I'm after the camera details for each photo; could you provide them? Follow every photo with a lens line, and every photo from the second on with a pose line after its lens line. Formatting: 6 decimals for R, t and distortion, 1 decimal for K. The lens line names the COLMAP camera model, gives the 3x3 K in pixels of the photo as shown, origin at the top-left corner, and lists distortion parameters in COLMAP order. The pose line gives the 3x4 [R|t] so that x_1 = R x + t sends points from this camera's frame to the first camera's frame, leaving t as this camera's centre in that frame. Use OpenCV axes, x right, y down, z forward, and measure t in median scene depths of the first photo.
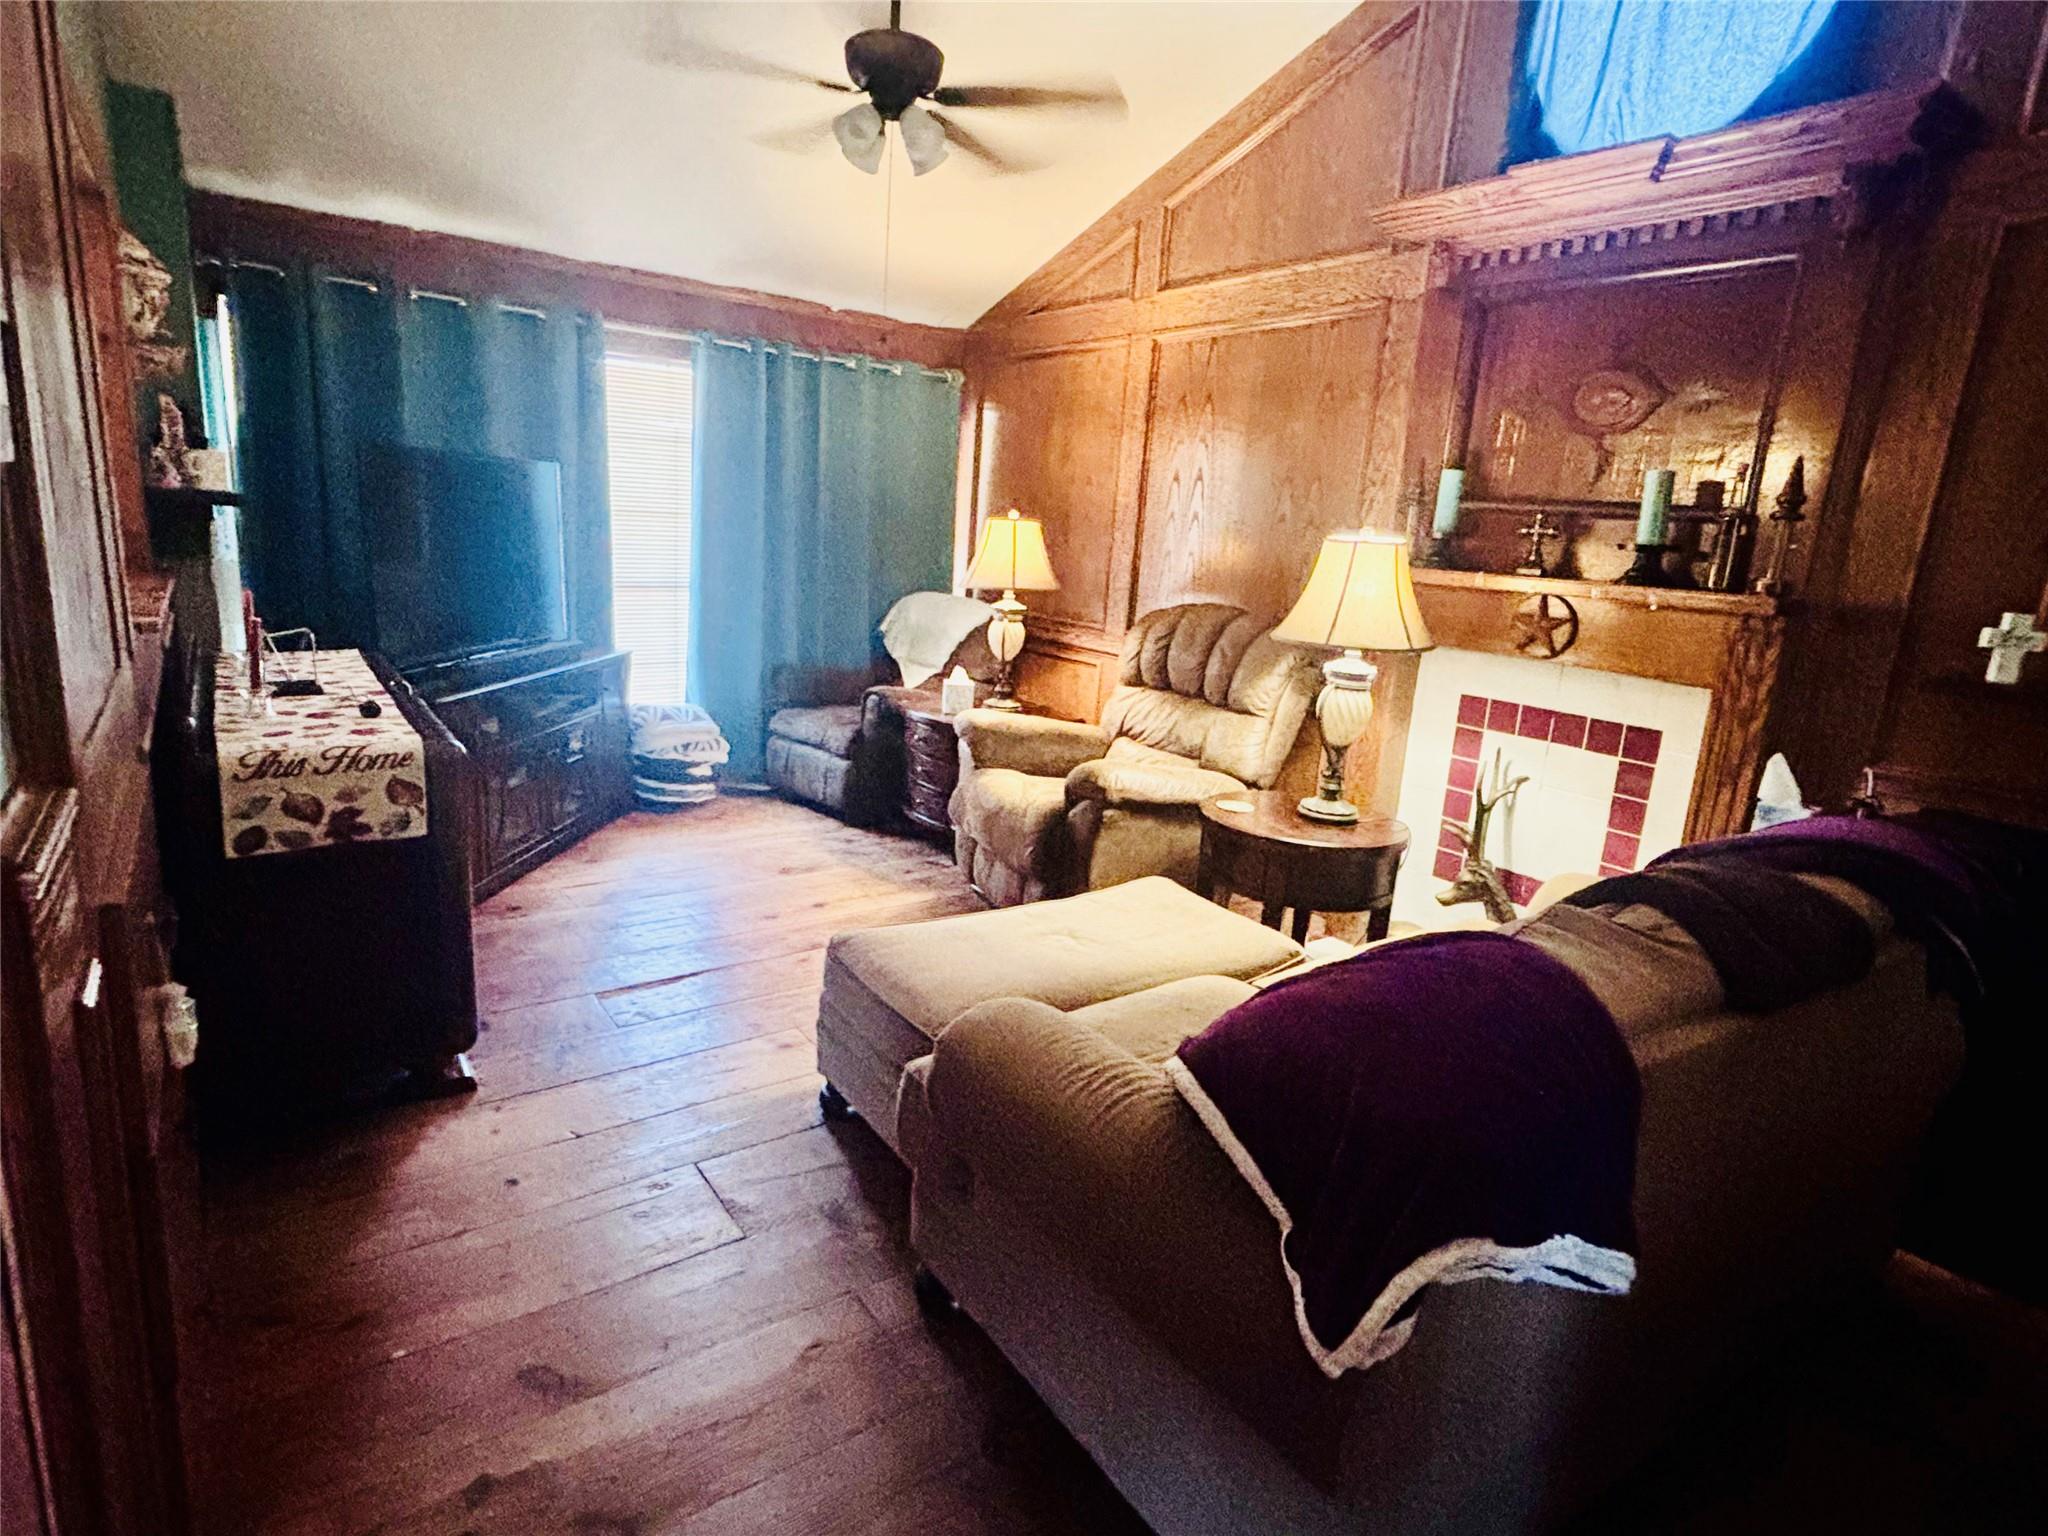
lens RADIAL K [[1083.1, 0, 1010.3], [0, 1083.1, 758.2], [0, 0, 1]] dist [0.008432, -0.000036]
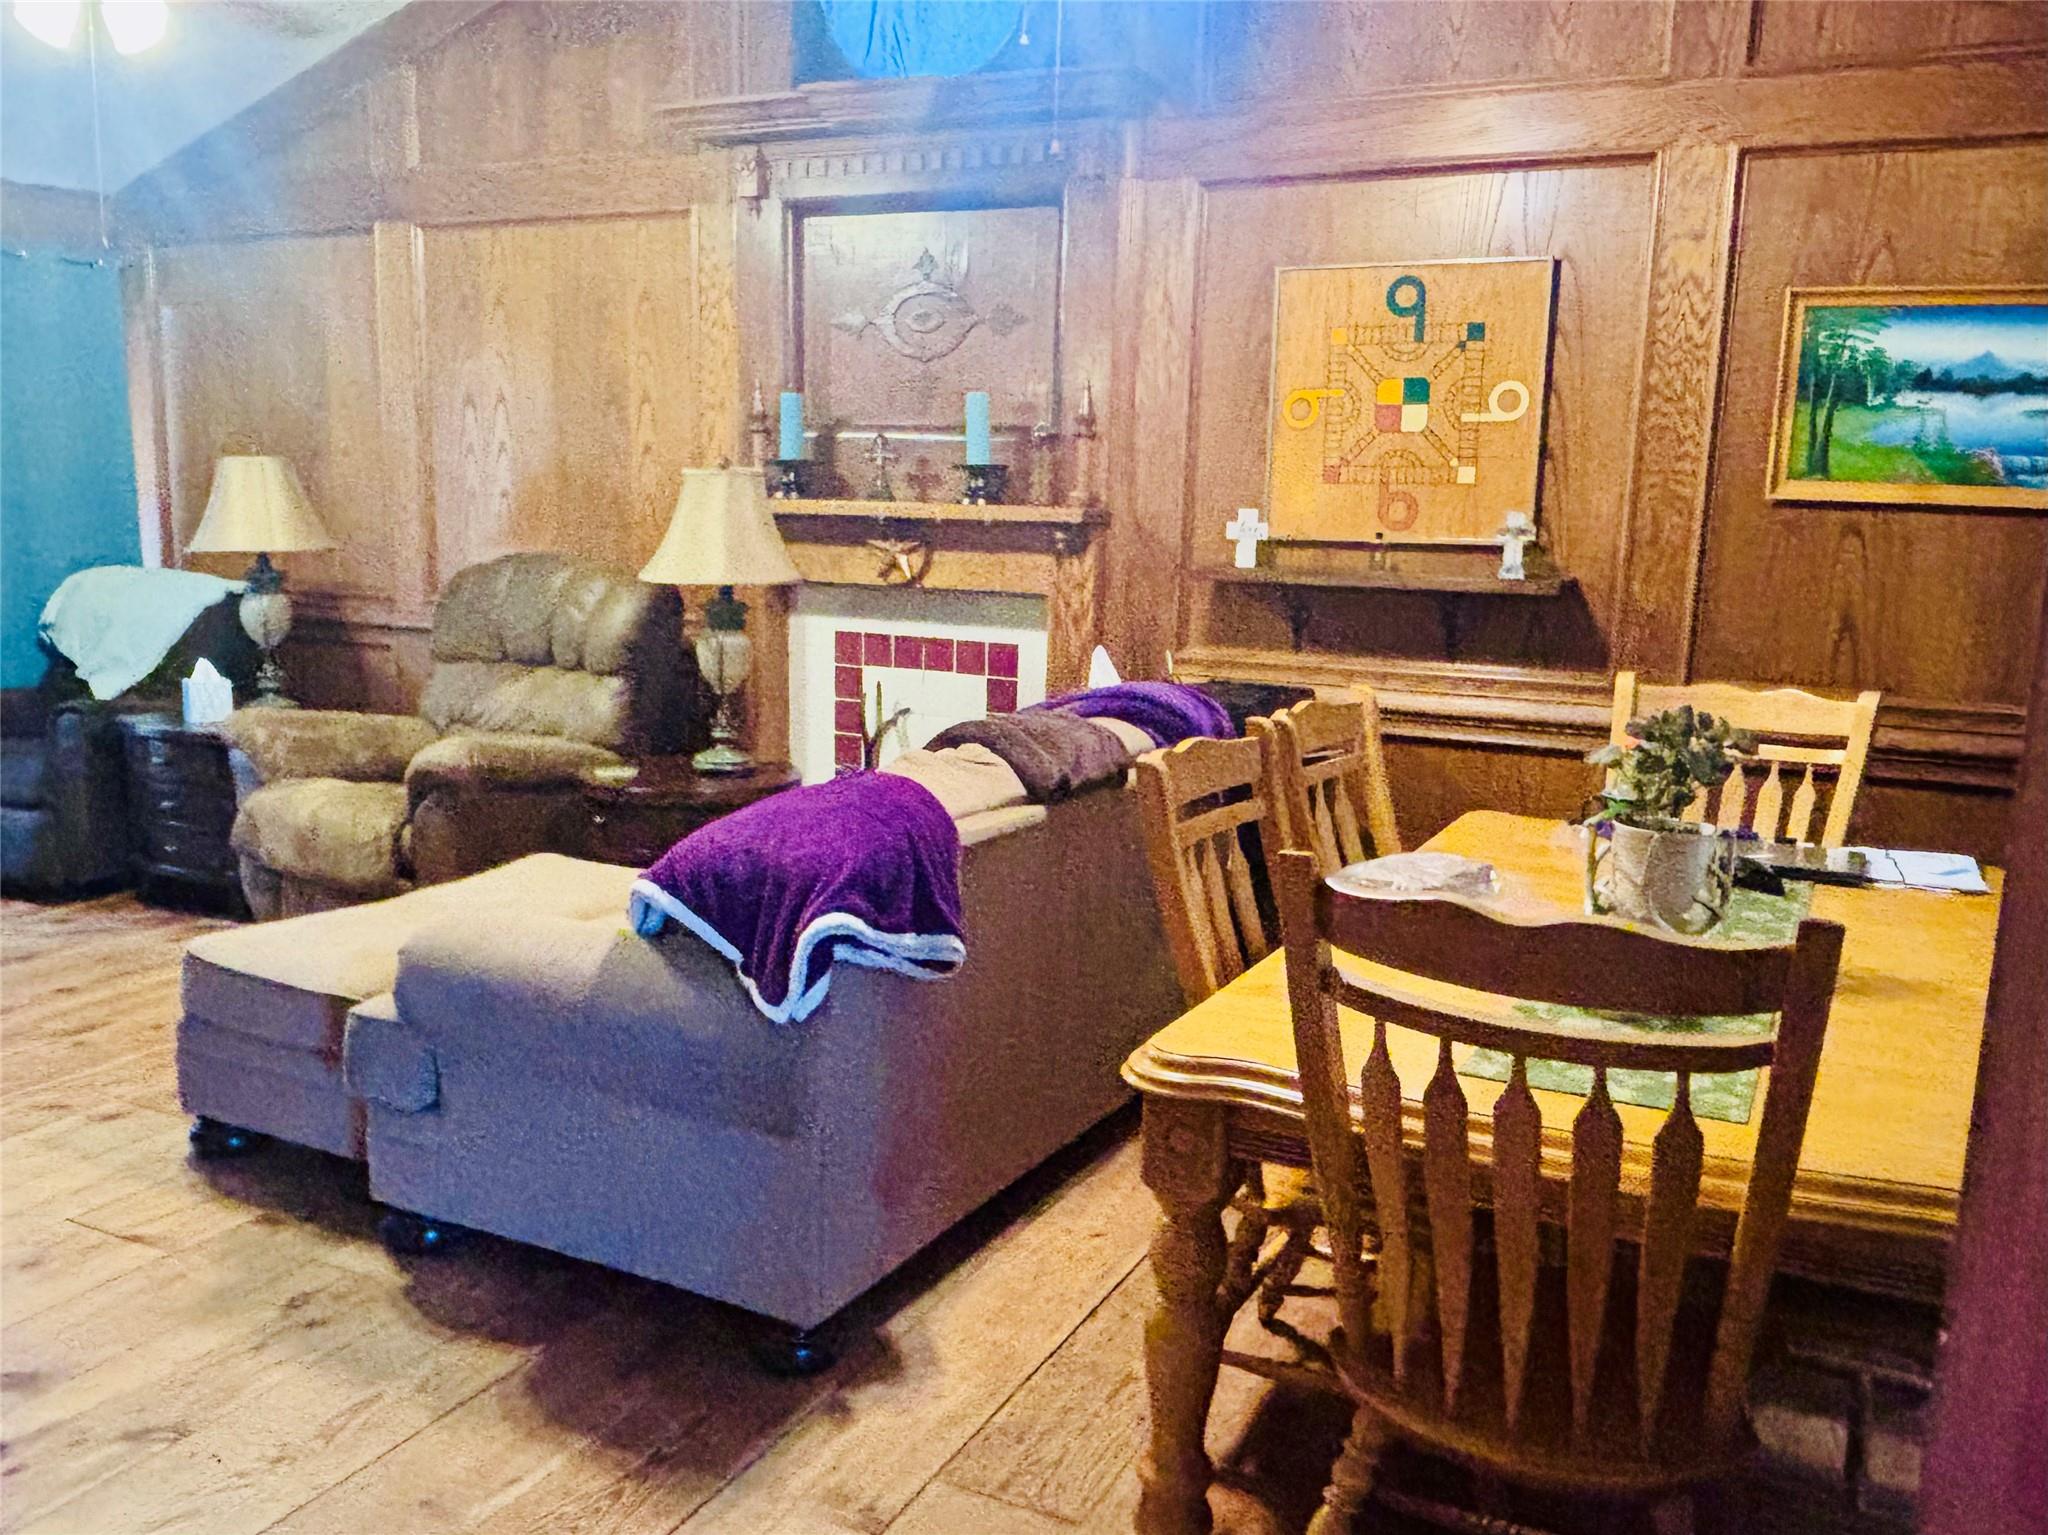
lens RADIAL K [[1706.5, 0, 1033.6], [0, 1706.5, 789.3], [0, 0, 1]] dist [0.025536, -0.029740]
pose [[0.876410, -0.128273, 0.464168, -0.149248], [0.133751, 0.990787, 0.021265, 0.076327], [-0.462619, 0.043446, 0.885492, -0.419510]]
